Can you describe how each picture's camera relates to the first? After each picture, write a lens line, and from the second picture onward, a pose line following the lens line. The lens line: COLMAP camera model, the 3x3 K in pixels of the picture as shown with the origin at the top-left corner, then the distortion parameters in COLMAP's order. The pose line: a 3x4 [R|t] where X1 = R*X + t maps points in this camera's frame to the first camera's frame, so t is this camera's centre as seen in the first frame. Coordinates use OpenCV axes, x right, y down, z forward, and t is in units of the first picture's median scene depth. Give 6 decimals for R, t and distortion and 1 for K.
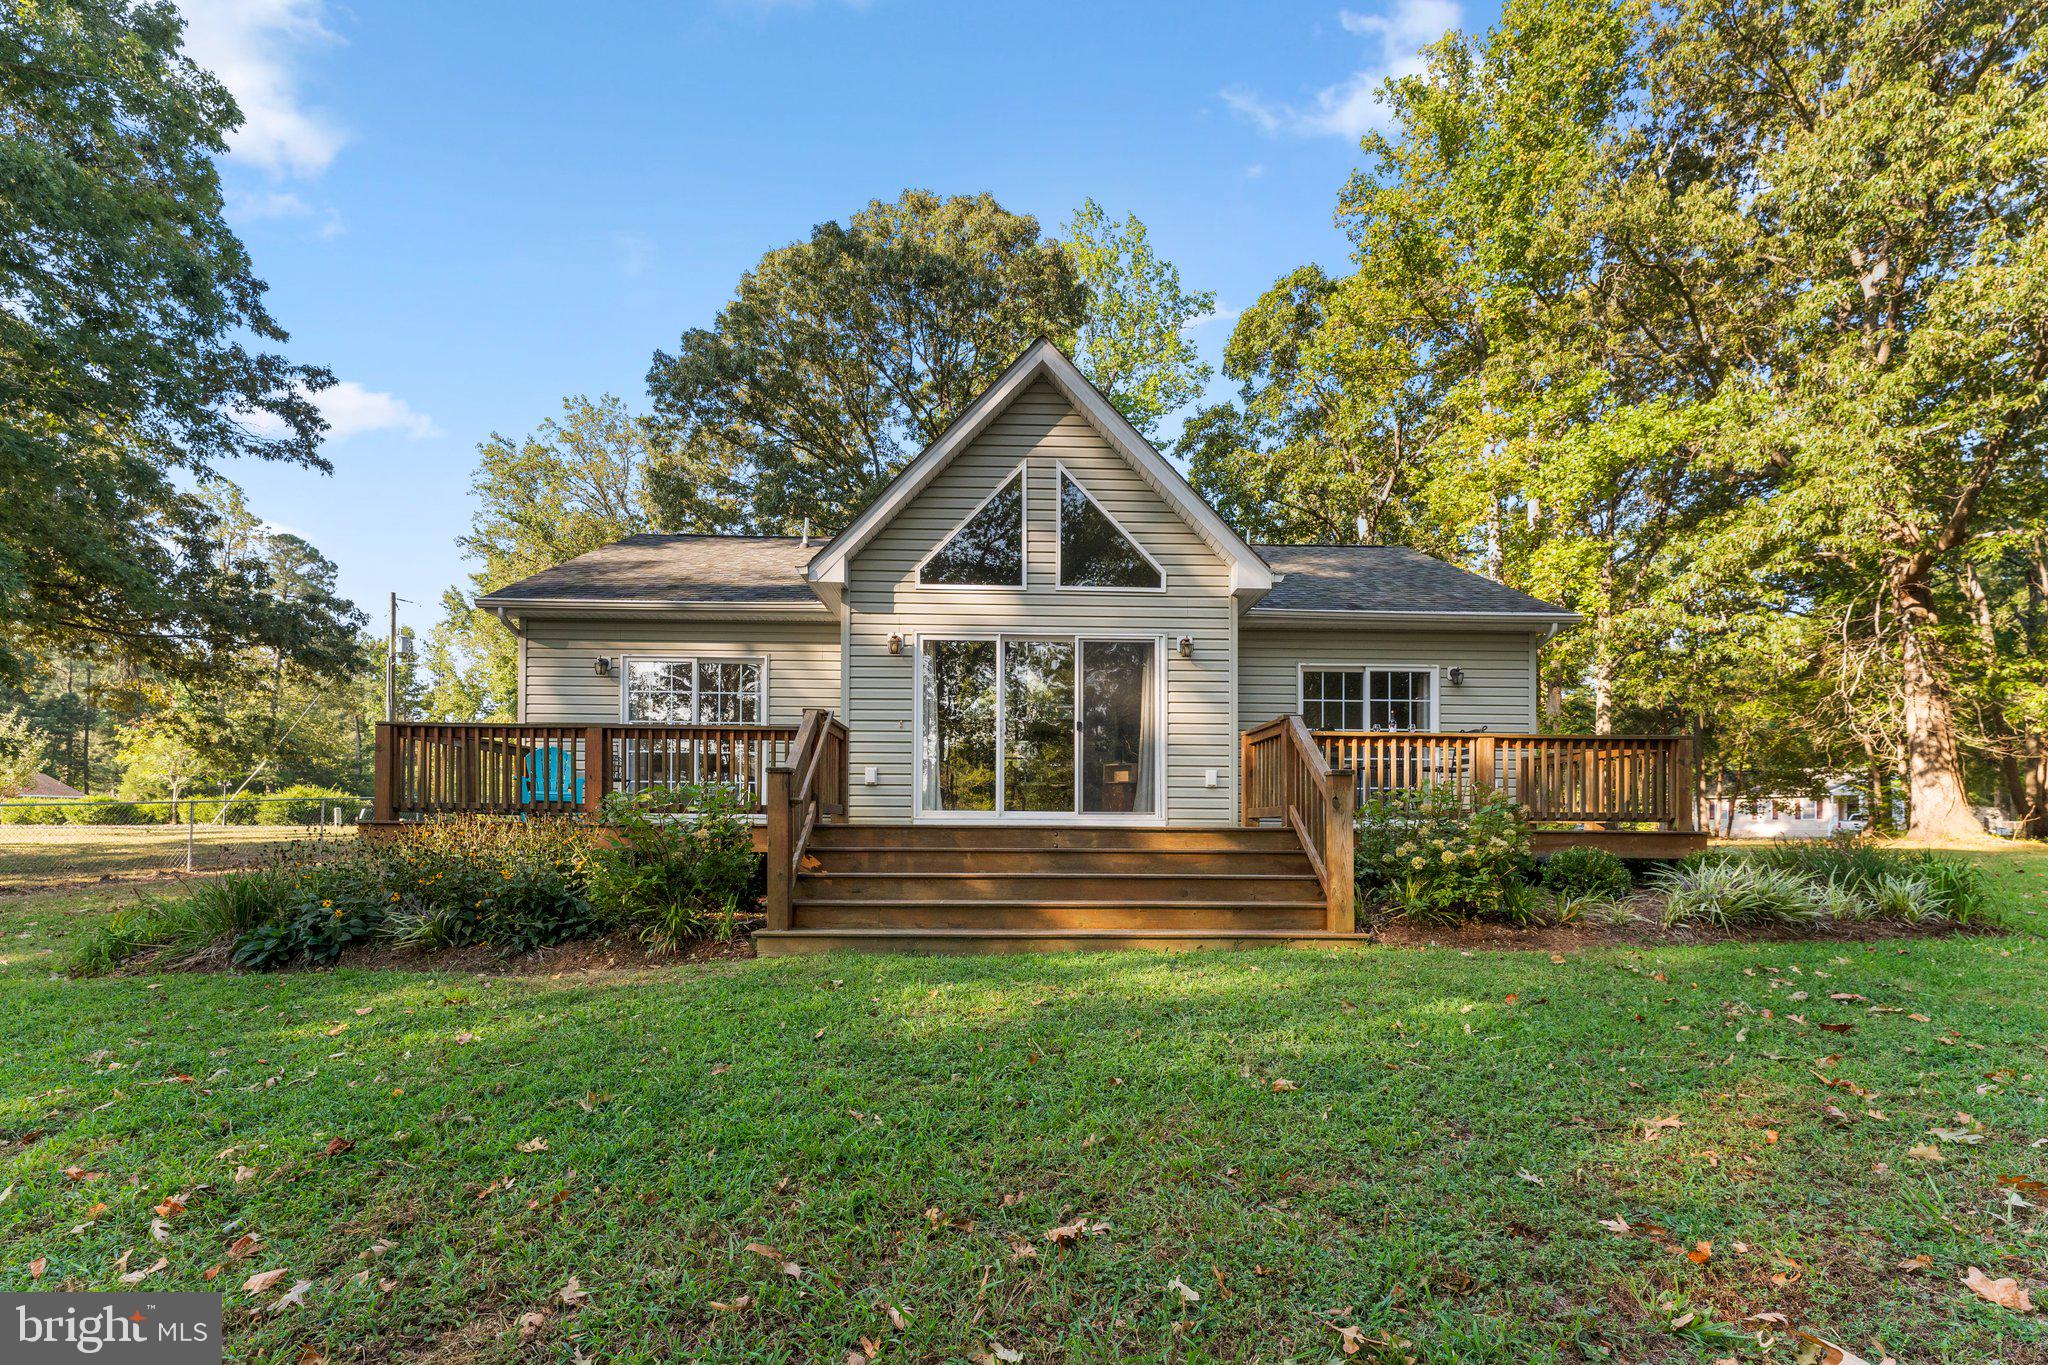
lens RADIAL K [[892.3, 0, 1022.5], [0, 892.3, 842.5], [0, 0, 1]] dist [-0.002275, -0.000343]
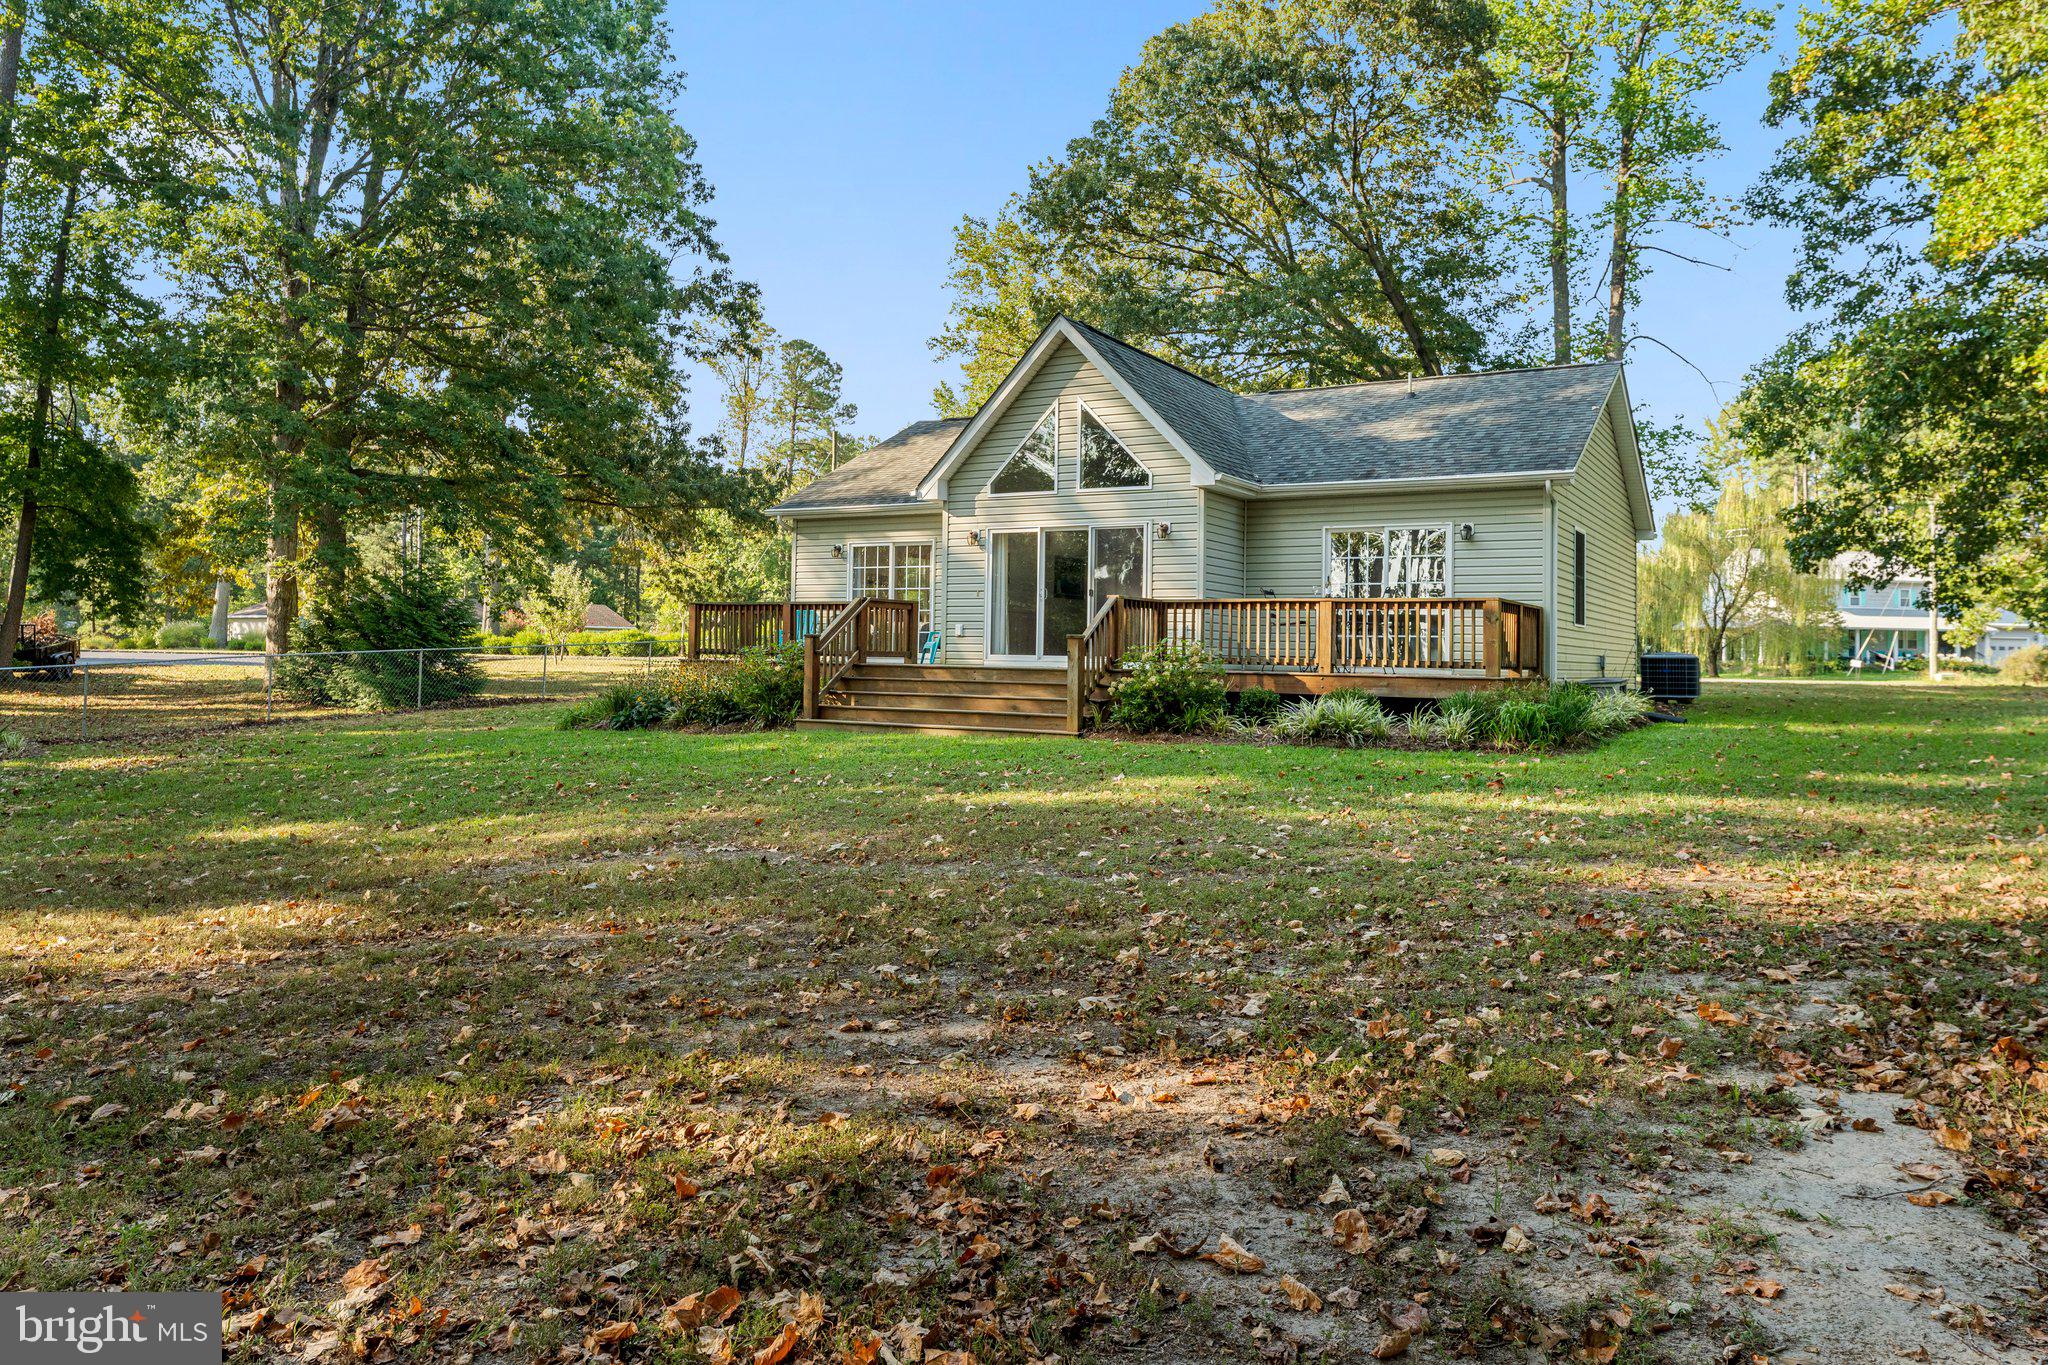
lens RADIAL K [[1422.3, 0, 1024.8], [0, 1422.3, 678.8], [0, 0, 1]] dist [0.001888, -0.000124]
pose [[0.850234, 0.016454, -0.526147, 0.547260], [-0.020963, 0.999777, -0.002609, 0.003223], [0.525987, 0.013248, 0.850390, -0.430076]]
